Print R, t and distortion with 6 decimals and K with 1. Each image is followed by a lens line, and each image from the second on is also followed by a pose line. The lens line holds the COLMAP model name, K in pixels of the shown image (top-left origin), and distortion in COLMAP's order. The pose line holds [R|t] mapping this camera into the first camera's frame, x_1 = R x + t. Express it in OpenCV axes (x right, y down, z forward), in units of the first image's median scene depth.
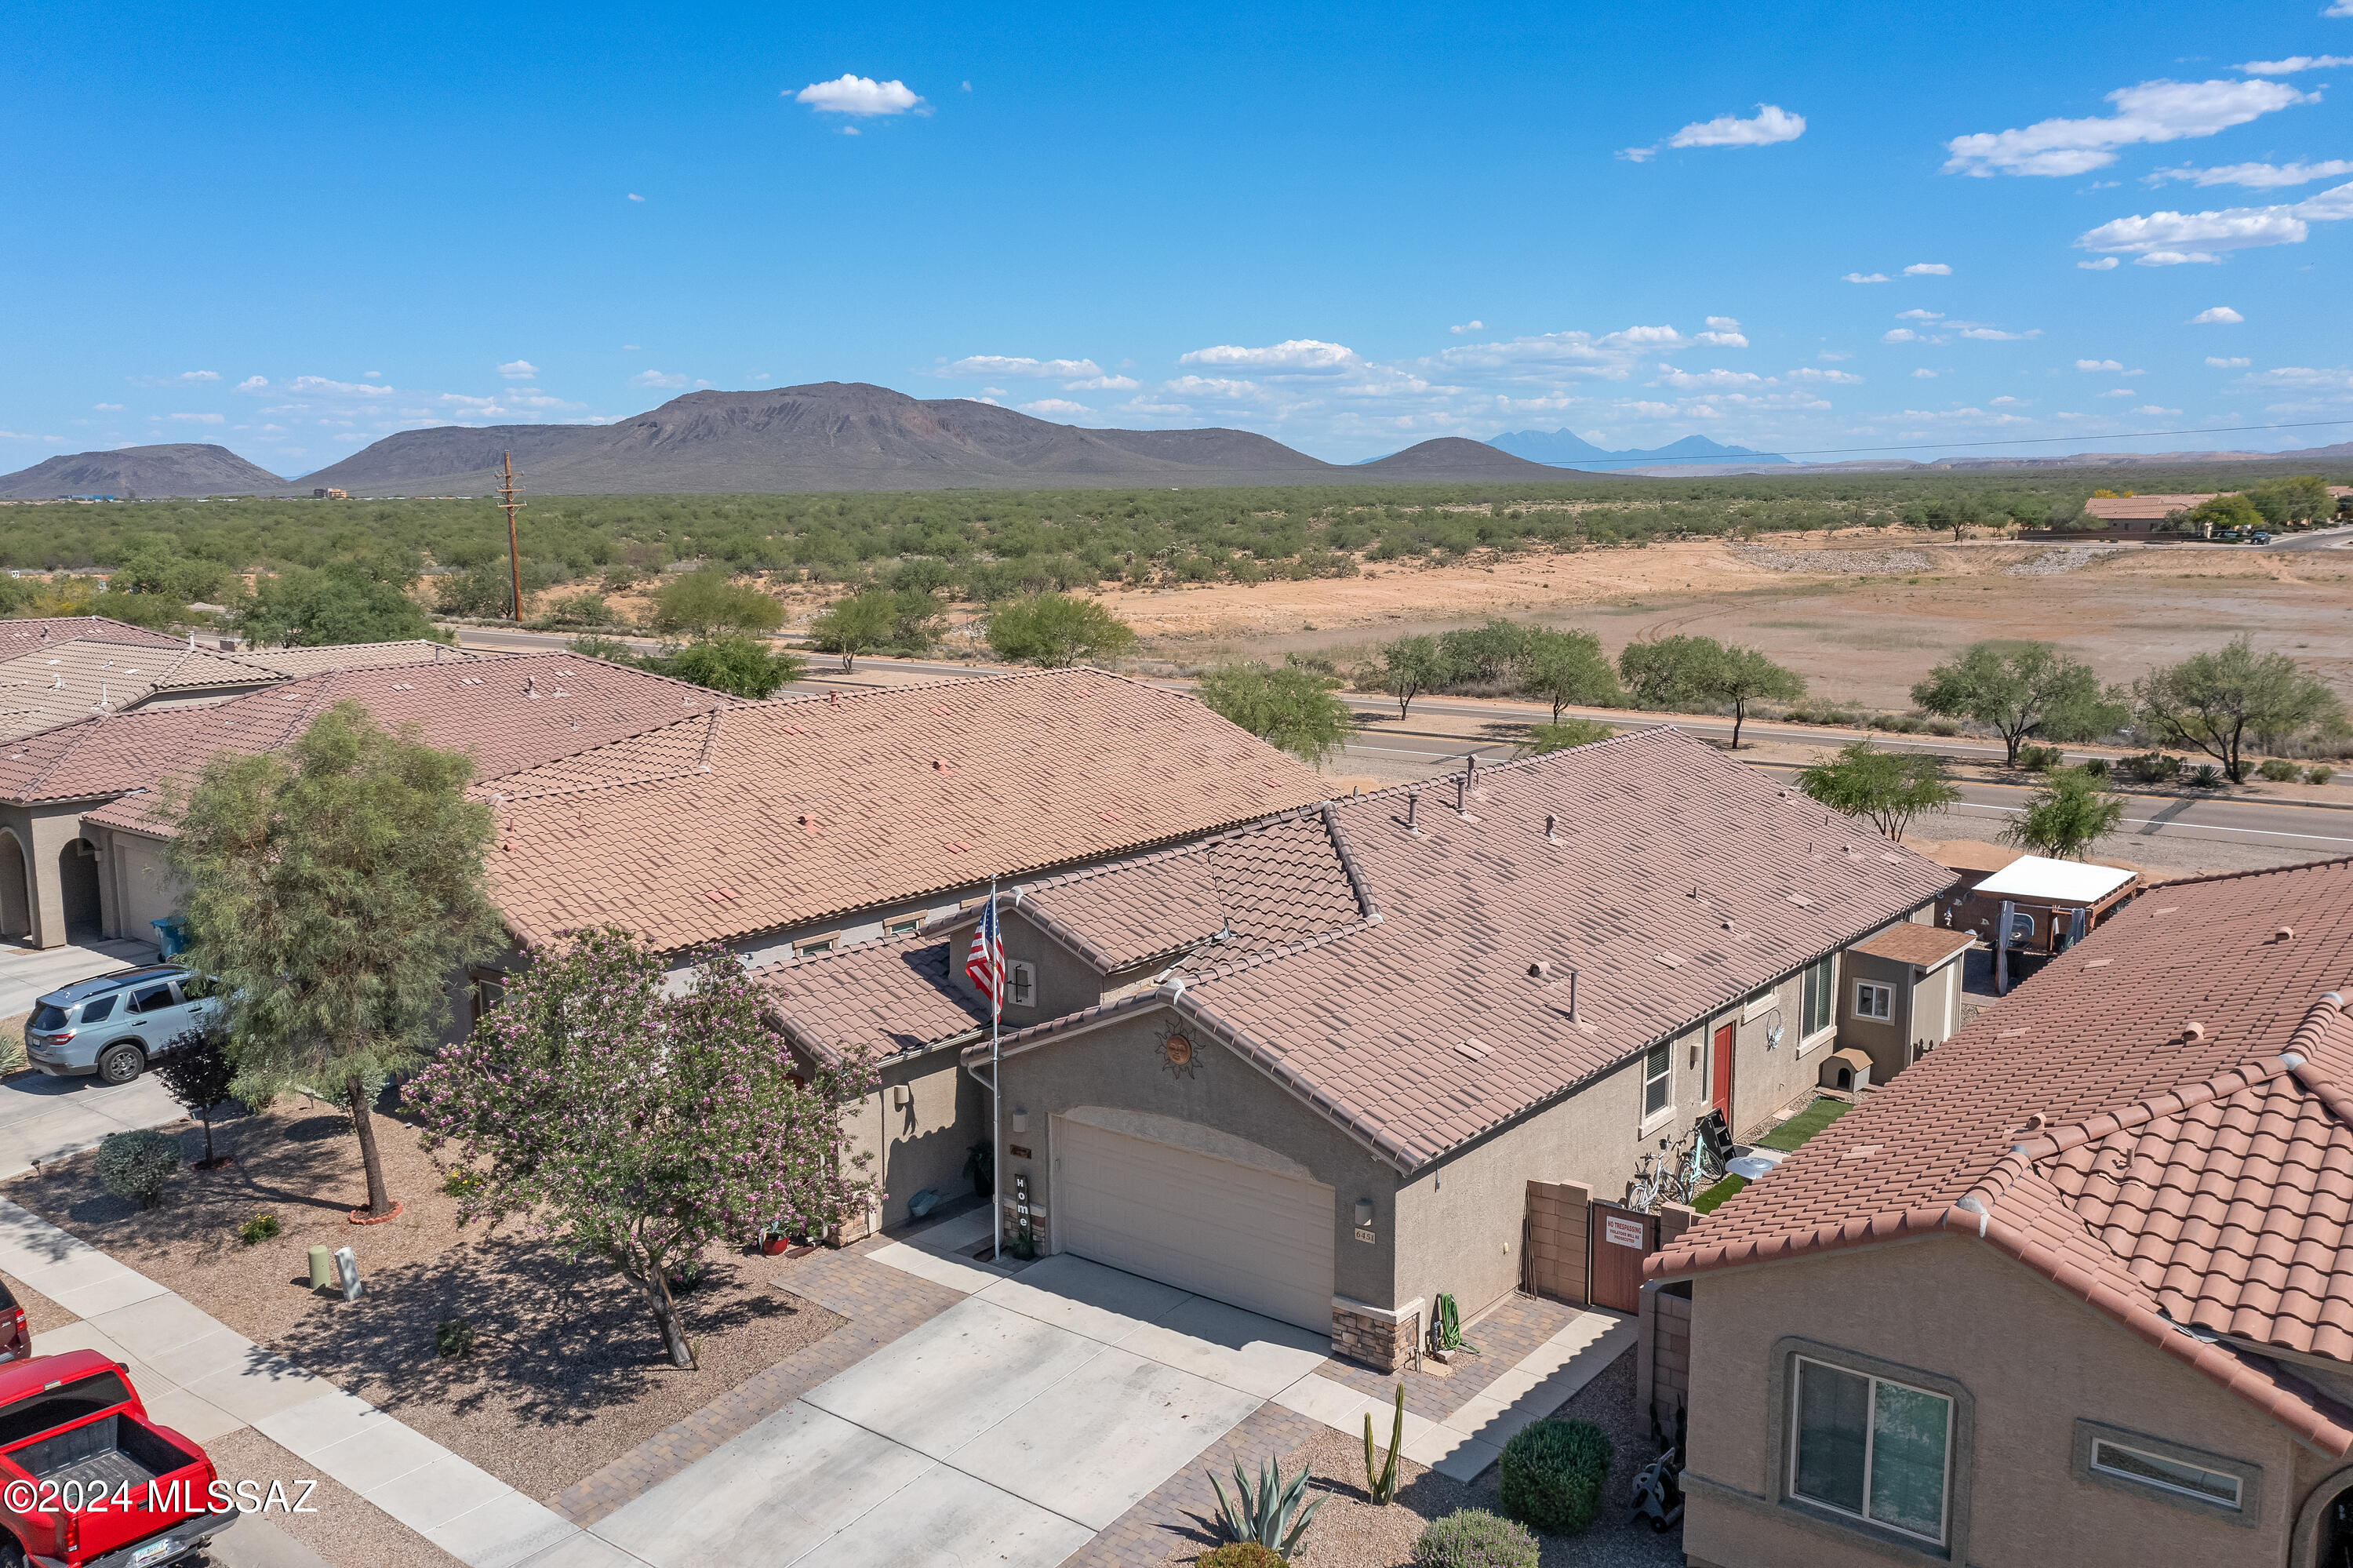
lens RADIAL K [[1888.9, 0, 1172.0], [0, 1888.9, 775.1], [0, 0, 1]] dist [-0.007474, -0.003859]
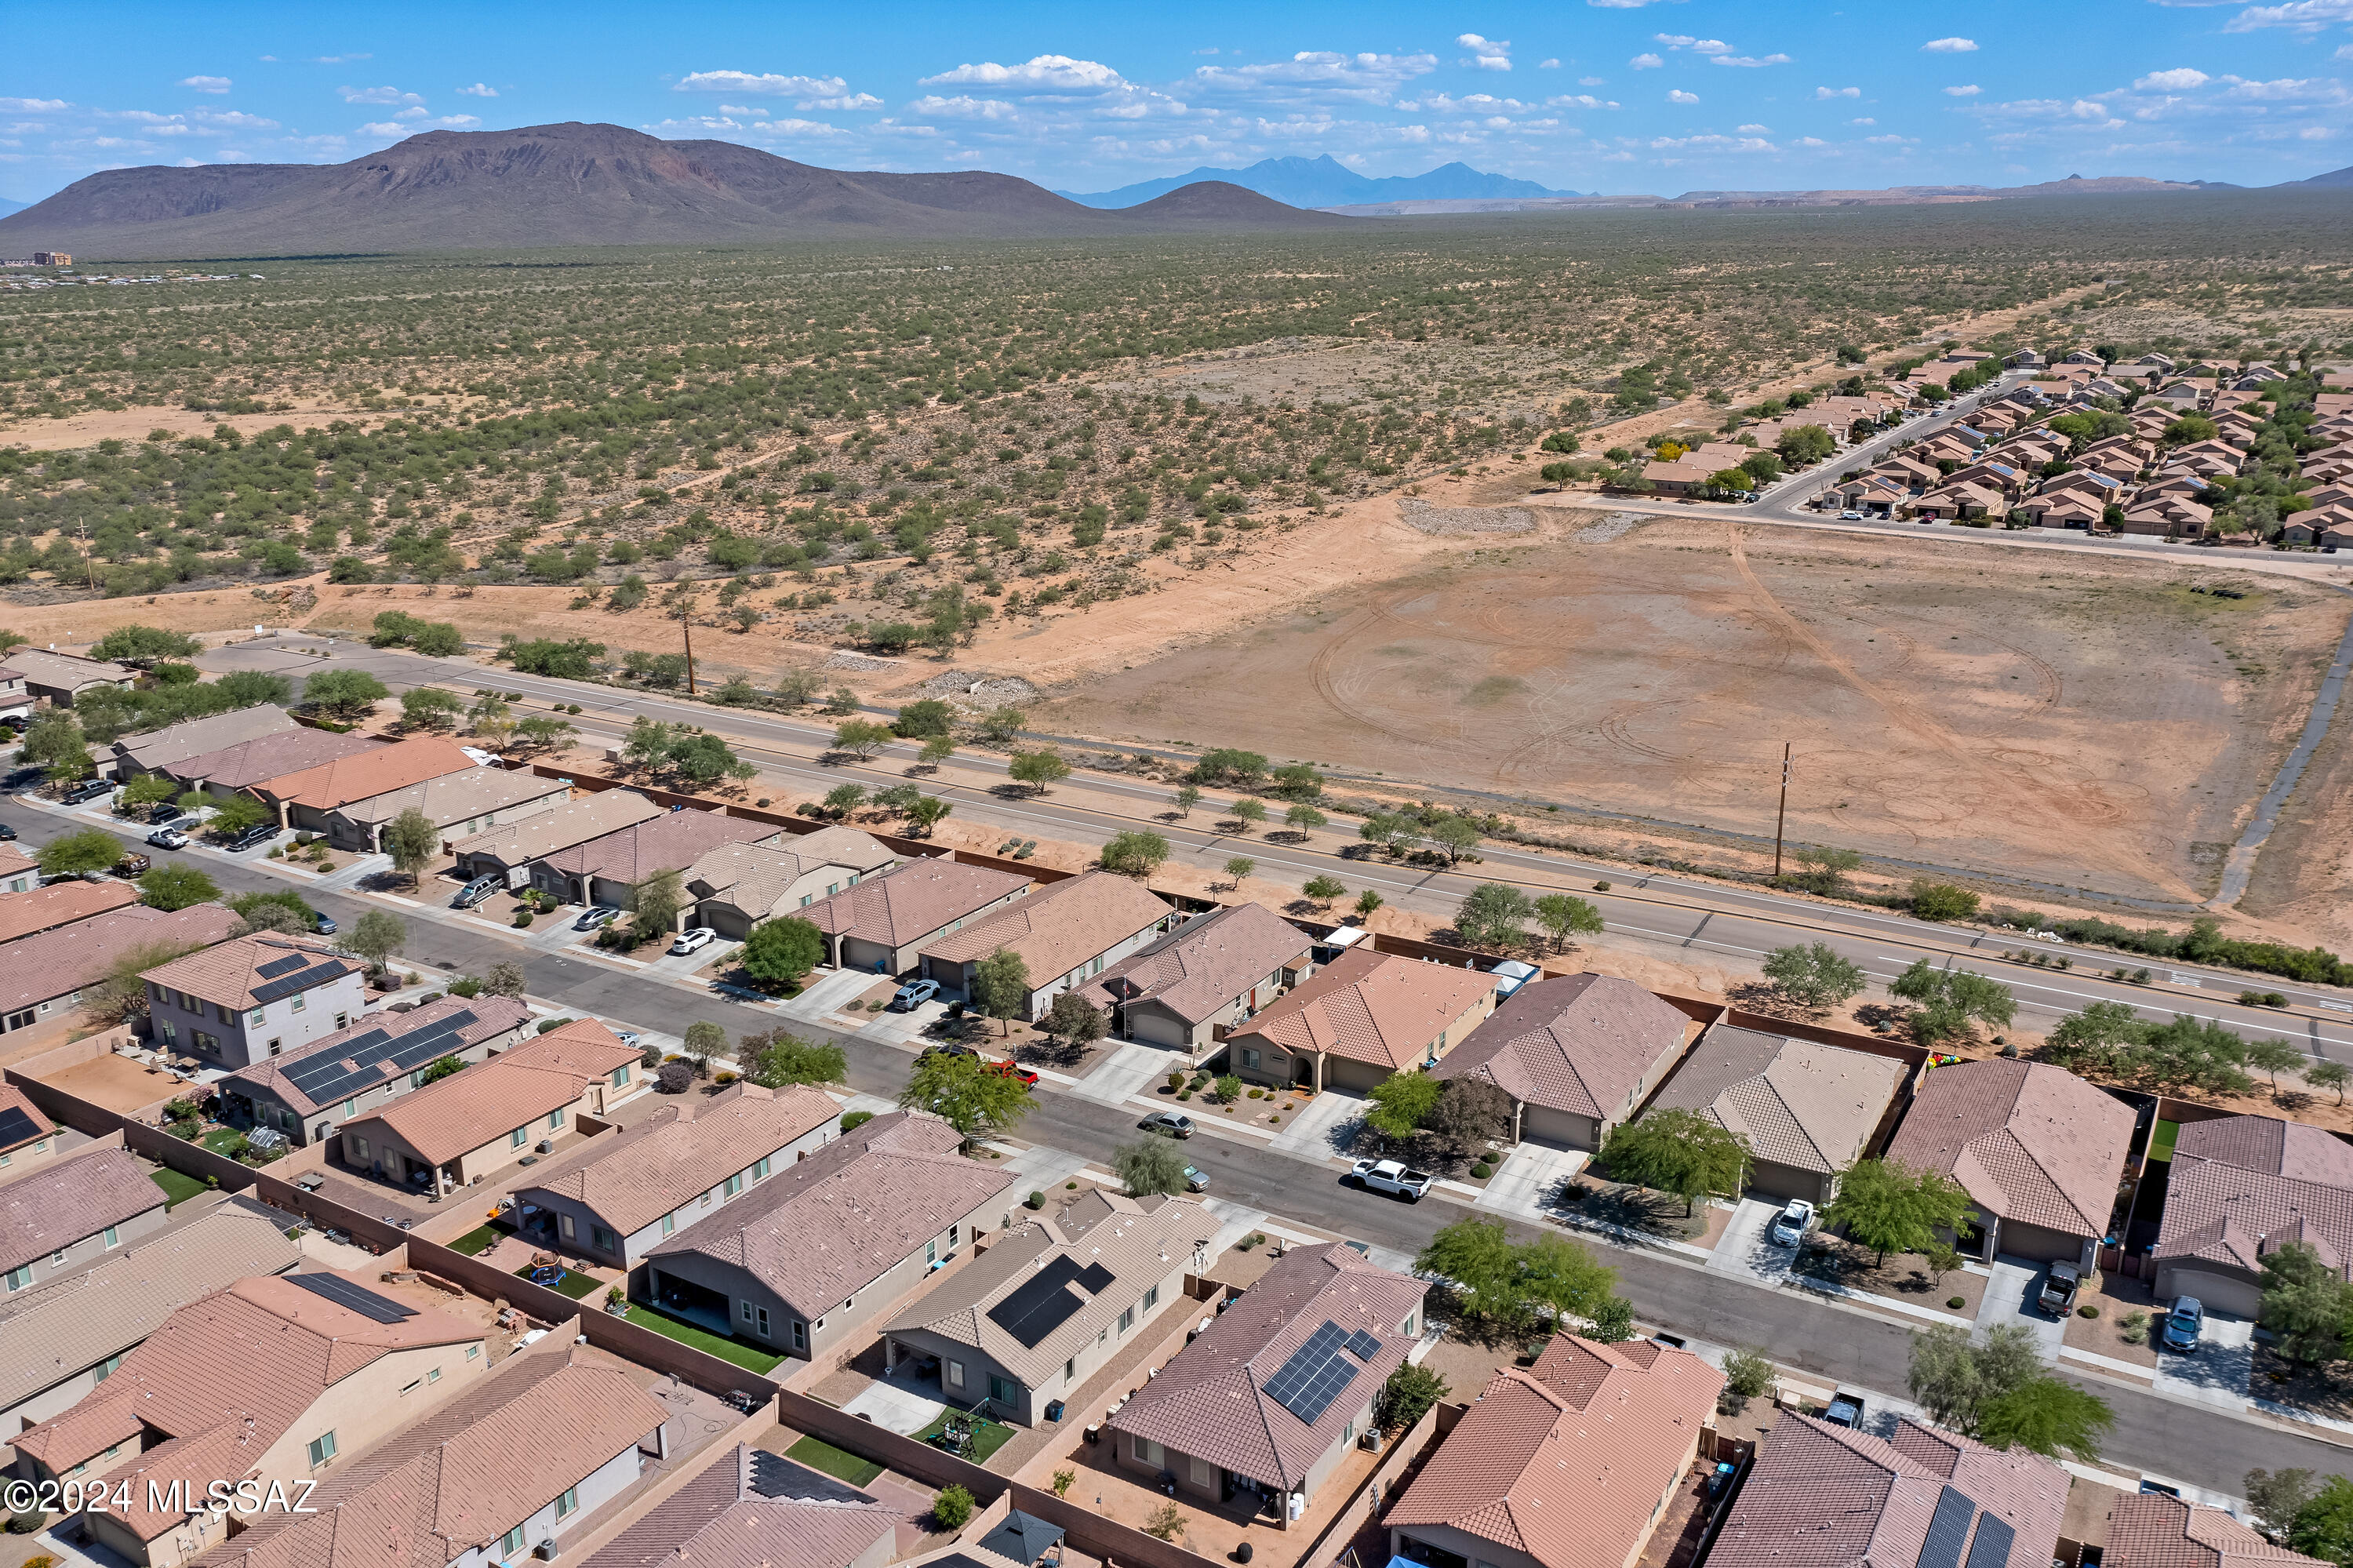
lens RADIAL K [[1888.9, 0, 1172.0], [0, 1888.9, 775.1], [0, 0, 1]] dist [-0.007474, -0.003859]
pose [[0.992286, -0.034002, 0.119217, -0.056800], [0.017154, 0.990060, 0.139599, -0.126036], [-0.122779, -0.136477, 0.983005, -0.428911]]
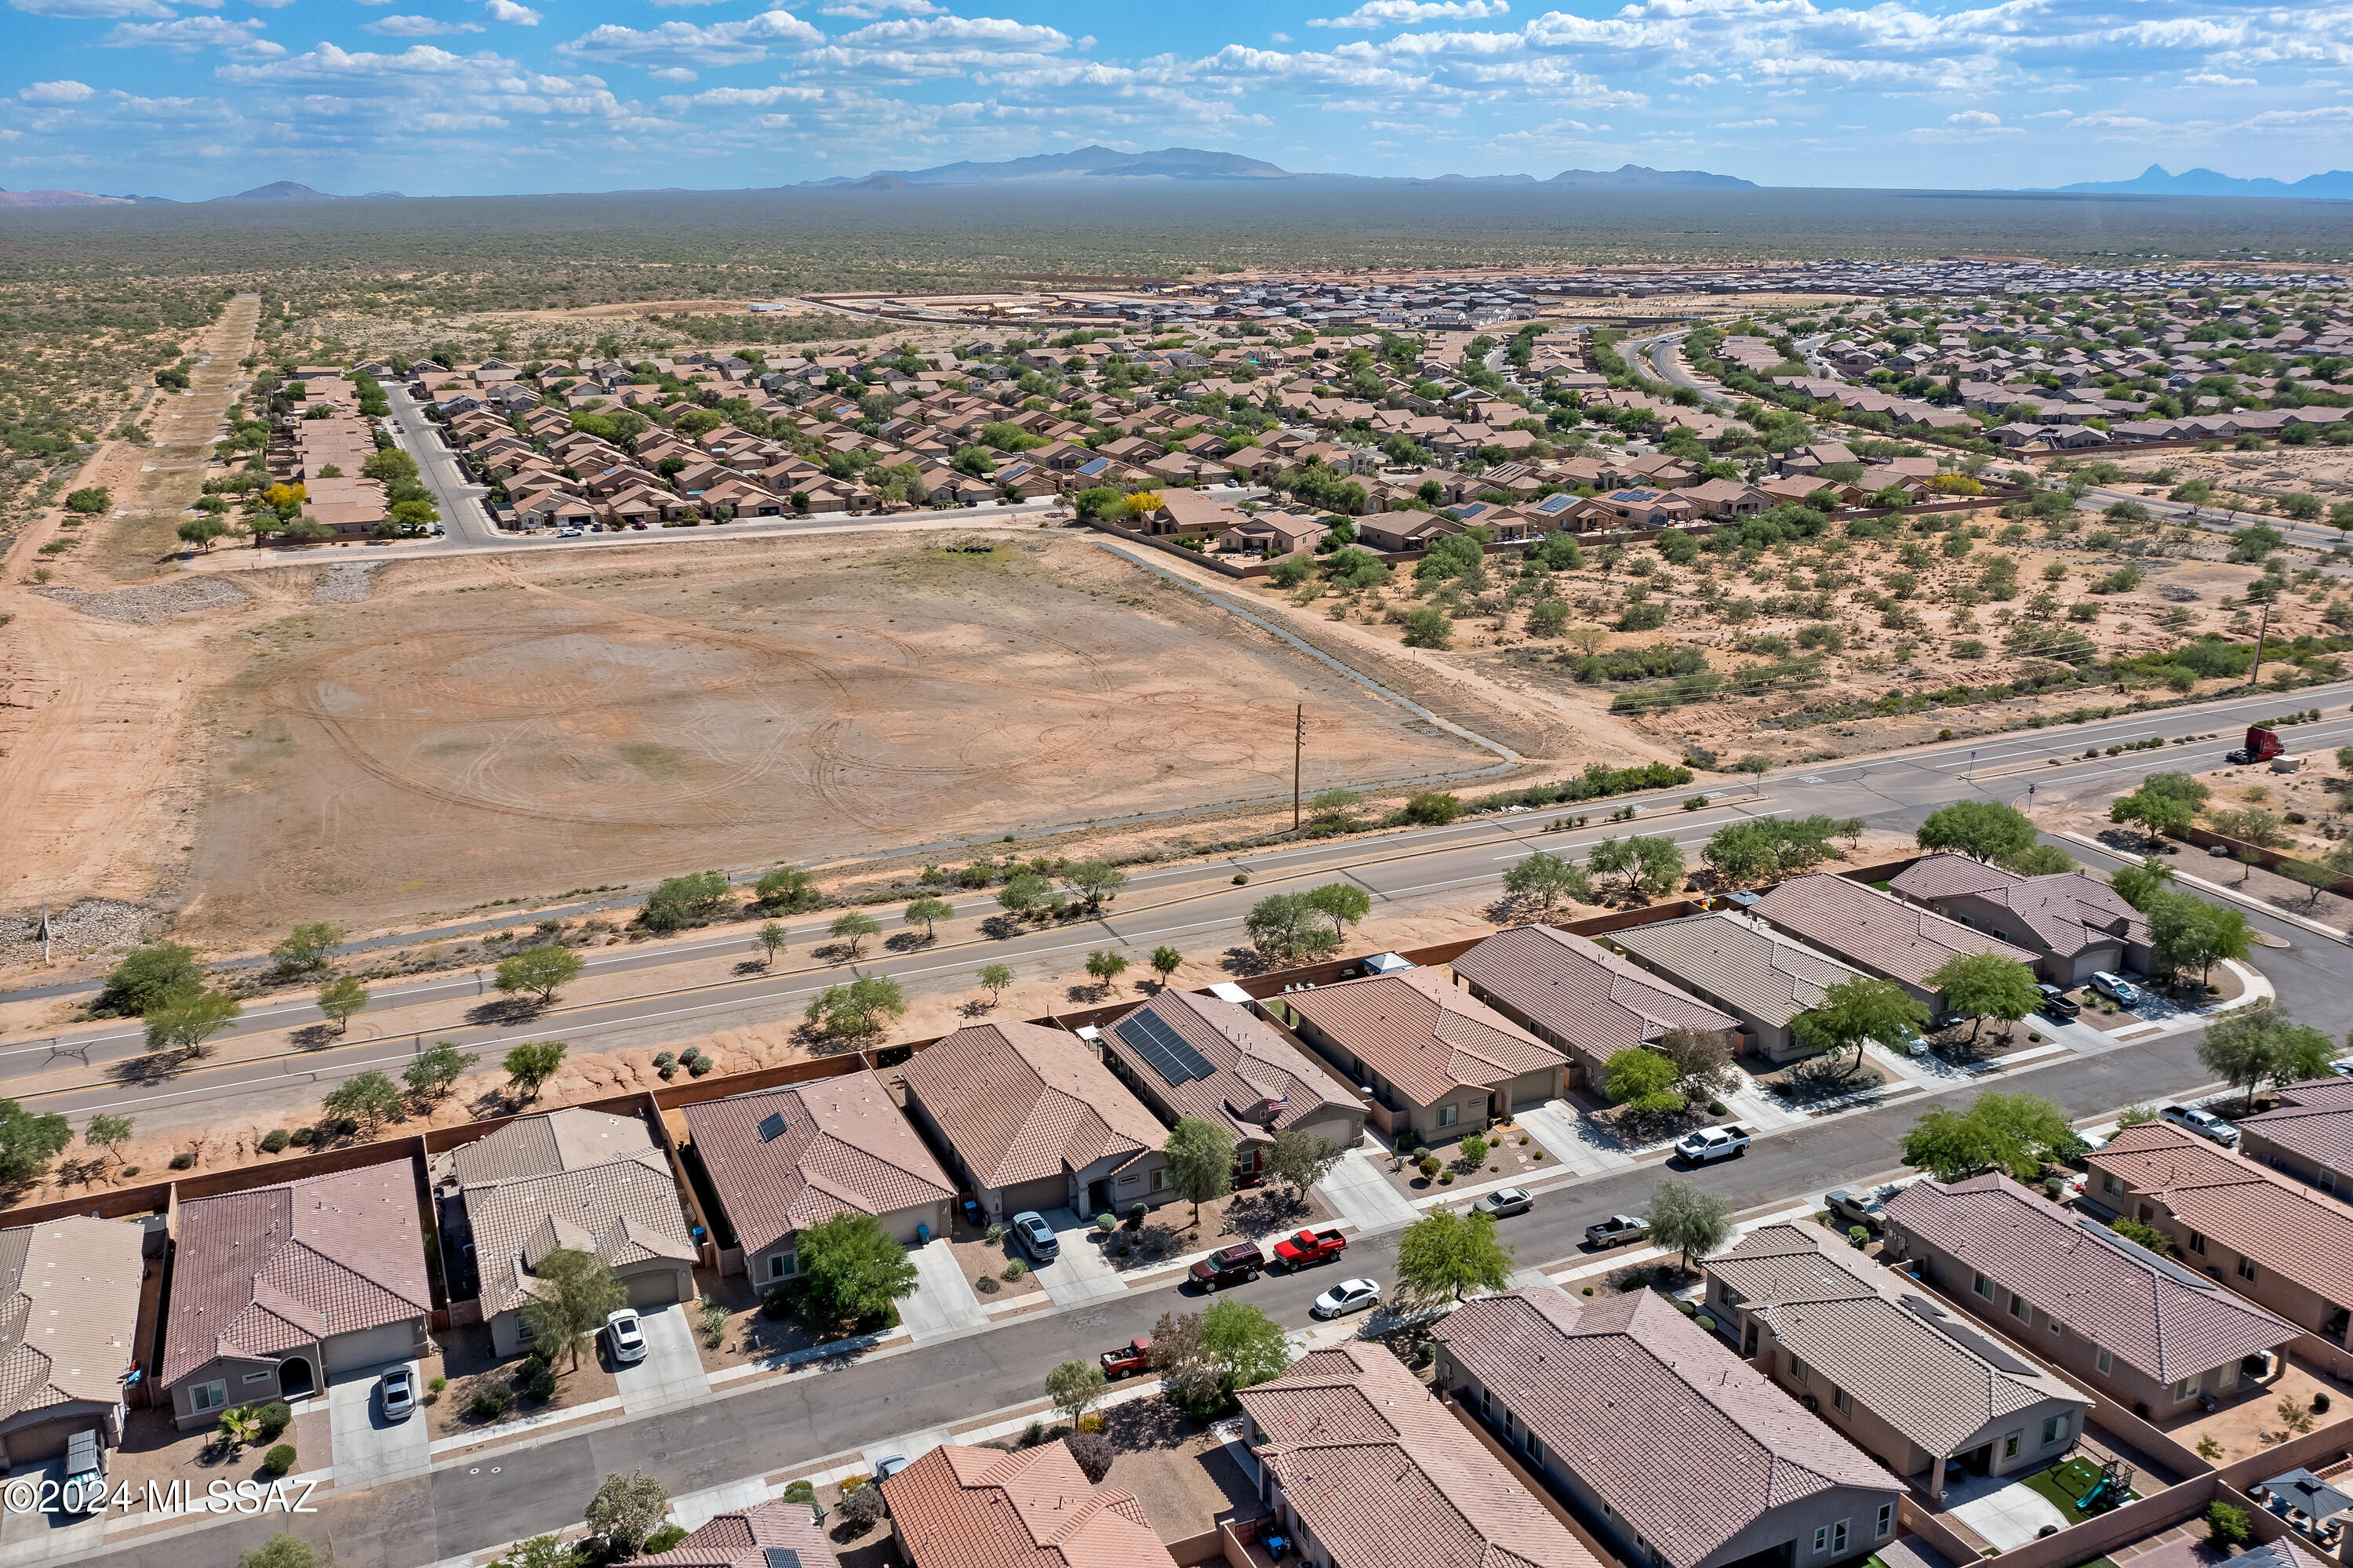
lens RADIAL K [[1888.9, 0, 1172.0], [0, 1888.9, 775.1], [0, 0, 1]] dist [-0.007474, -0.003859]
pose [[0.452948, -0.246906, 0.856666, -0.393465], [0.132811, 0.968851, 0.209018, -0.169494], [-0.881589, 0.019101, 0.471631, -0.103520]]
